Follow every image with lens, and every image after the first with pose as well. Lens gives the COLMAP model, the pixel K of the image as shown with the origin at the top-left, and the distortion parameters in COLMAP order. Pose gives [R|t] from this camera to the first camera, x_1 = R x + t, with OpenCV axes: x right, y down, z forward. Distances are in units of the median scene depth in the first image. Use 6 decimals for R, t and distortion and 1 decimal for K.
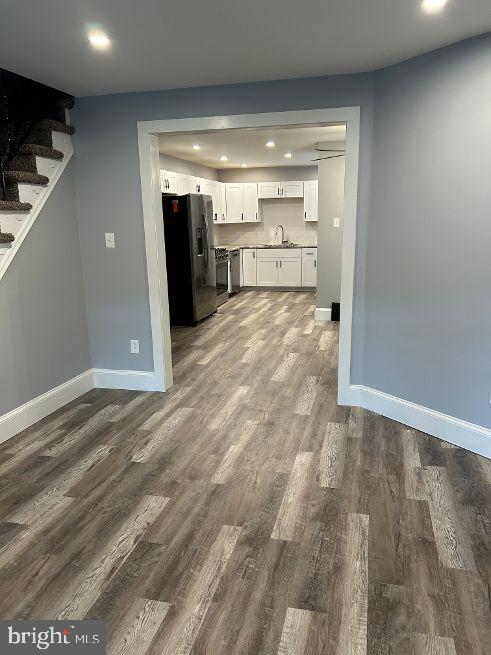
lens RADIAL K [[494.0, 0, 245.1], [0, 494.0, 329.6], [0, 0, 1]] dist [0.035043, -0.001461]
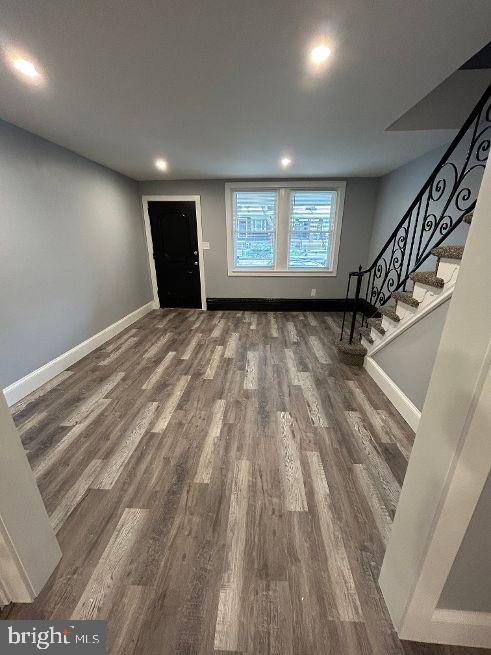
lens RADIAL K [[261.9, 0, 244.6], [0, 261.9, 327.4], [0, 0, 1]] dist [-0.000897, -0.000049]
pose [[-0.981431, 0.083286, -0.172792, -0.001294], [-0.022040, 0.845888, 0.532905, -0.306977], [0.190546, 0.526818, -0.828345, 1.353725]]
